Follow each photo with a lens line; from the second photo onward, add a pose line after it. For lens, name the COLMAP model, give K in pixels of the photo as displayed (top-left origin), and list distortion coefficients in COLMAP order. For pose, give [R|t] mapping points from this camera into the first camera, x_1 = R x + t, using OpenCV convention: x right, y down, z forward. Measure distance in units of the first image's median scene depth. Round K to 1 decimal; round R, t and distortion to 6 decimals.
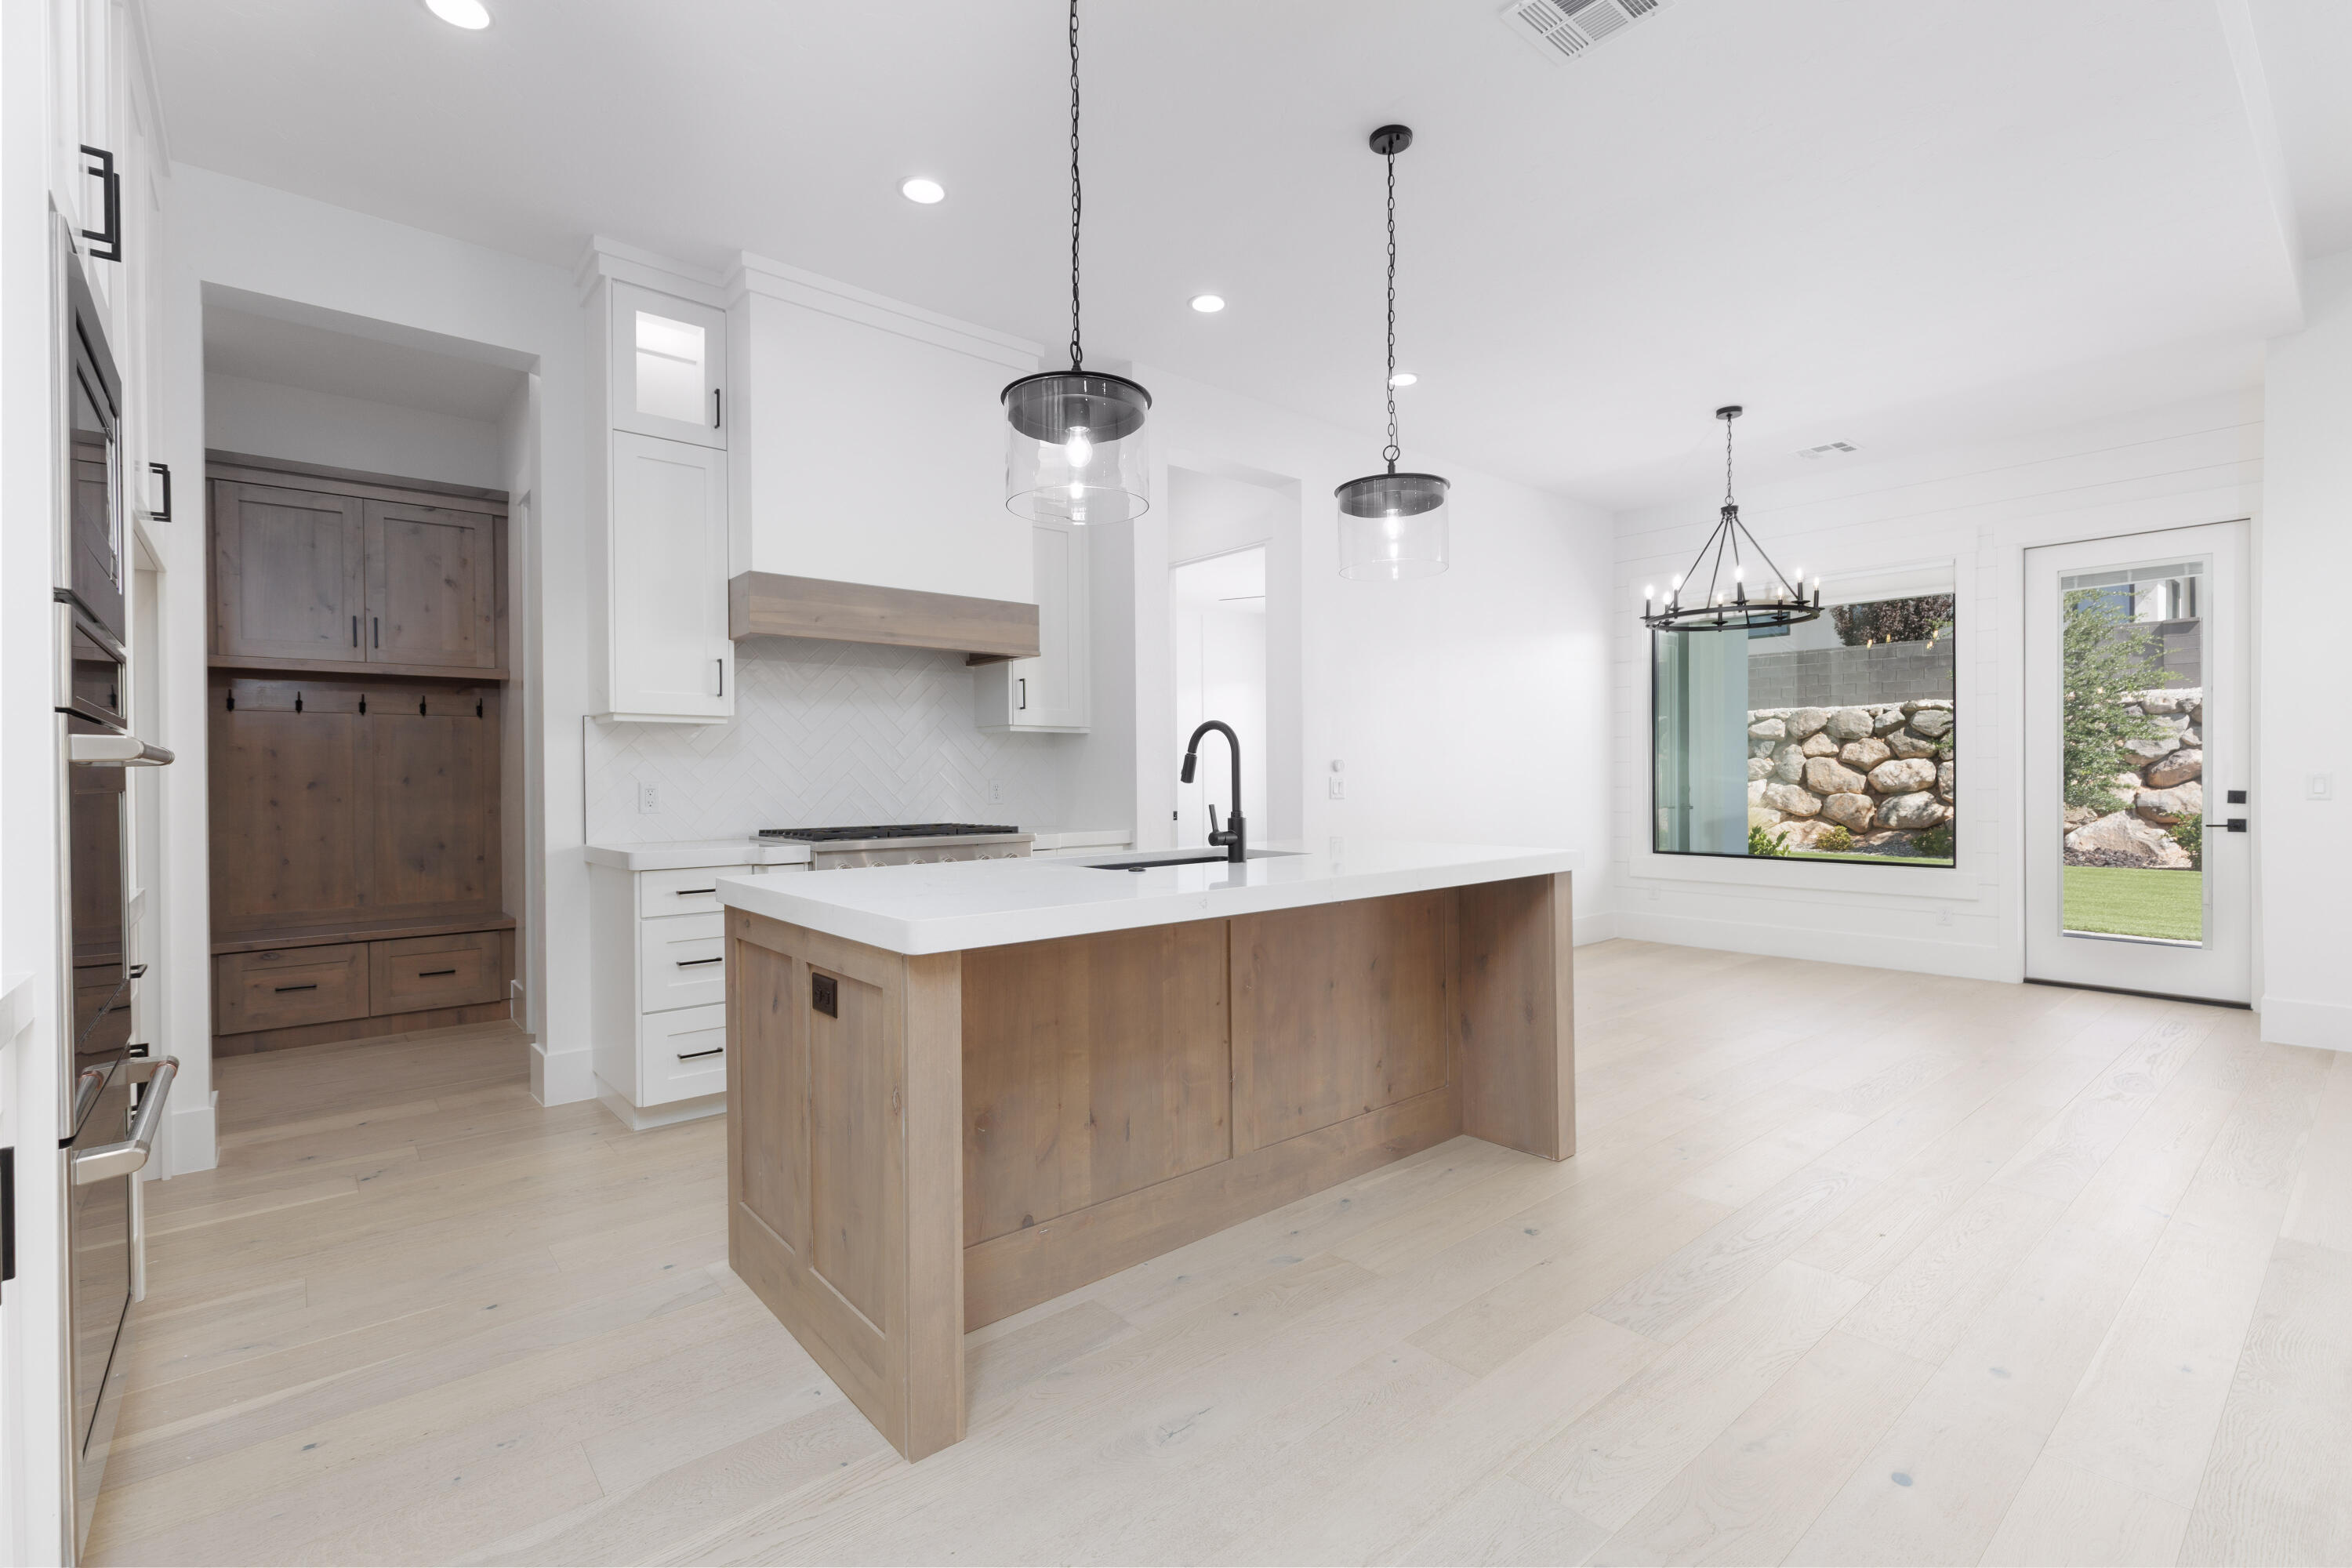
lens RADIAL K [[1053.0, 0, 1190.9], [0, 1053.0, 777.5], [0, 0, 1]] dist [0.004979, -0.000724]
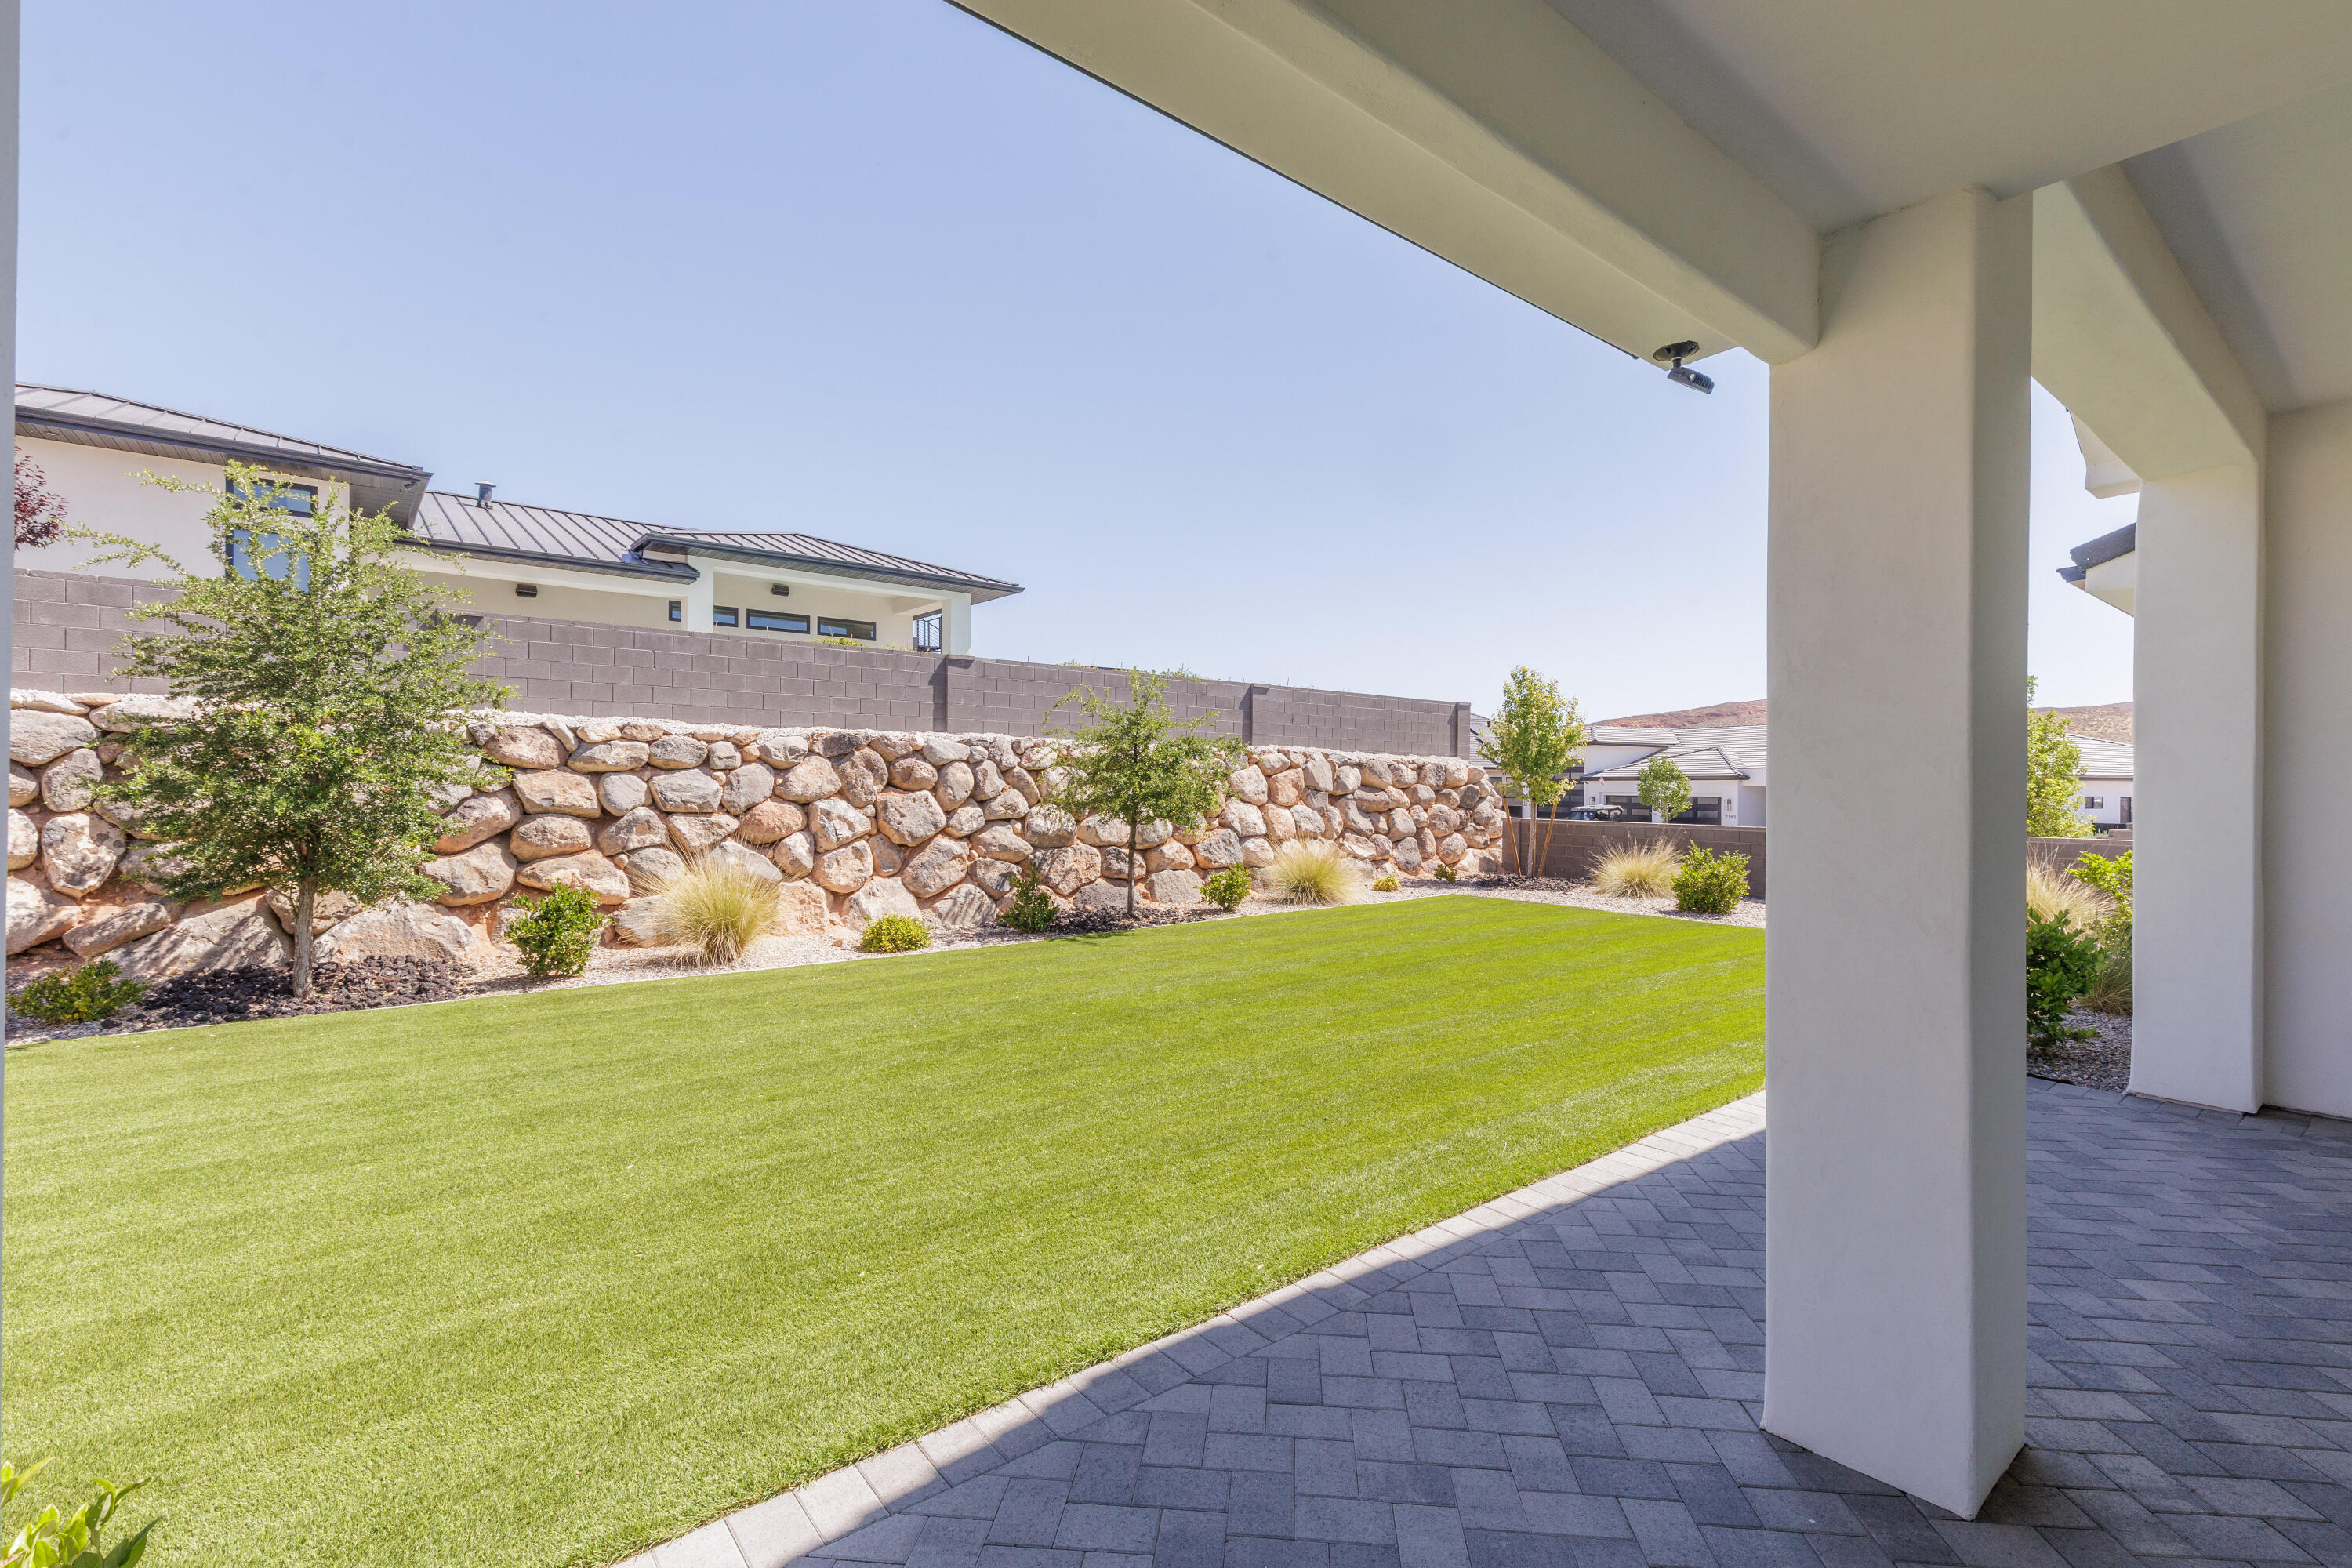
lens RADIAL K [[1053.0, 0, 1190.9], [0, 1053.0, 777.5], [0, 0, 1]] dist [0.004979, -0.000724]
pose [[0.013710, 0.011275, 0.999842, 0.666108], [-0.006354, 0.999917, -0.011189, -0.094307], [-0.999886, -0.006199, 0.013780, 1.391473]]
